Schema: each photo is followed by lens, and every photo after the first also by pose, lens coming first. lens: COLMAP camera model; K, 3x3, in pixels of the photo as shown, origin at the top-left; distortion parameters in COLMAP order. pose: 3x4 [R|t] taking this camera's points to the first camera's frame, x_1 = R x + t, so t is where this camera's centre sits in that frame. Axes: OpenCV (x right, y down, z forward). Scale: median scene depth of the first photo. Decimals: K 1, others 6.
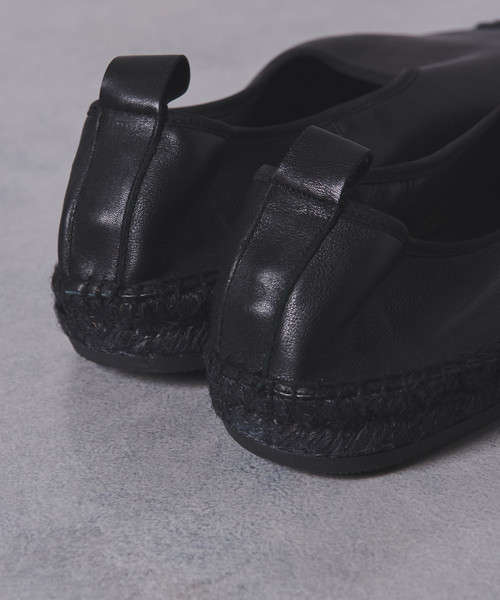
lens RADIAL K [[1702.0, 0, 237.7], [0, 1702.0, 300.6], [0, 0, 1]] dist [0.117023, 1.008061]
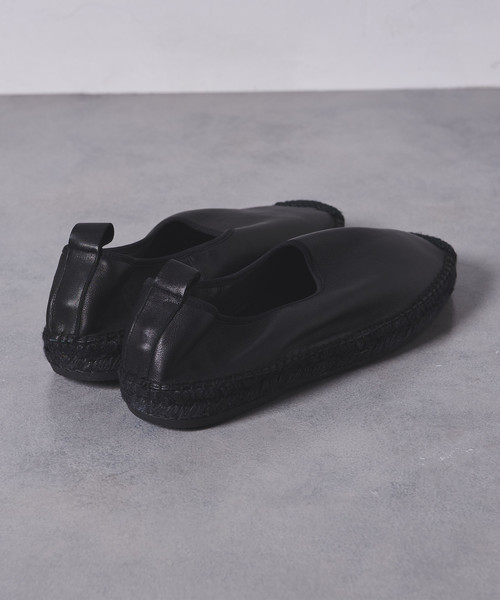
lens RADIAL K [[1574.0, 0, 205.1], [0, 1574.0, 299.0], [0, 0, 1]] dist [0.122362, 0.798266]
pose [[0.999868, 0.012179, 0.010750, 0.061893], [-0.011440, 0.997734, -0.066295, 0.068845], [-0.011533, 0.066163, 0.997742, -0.864636]]
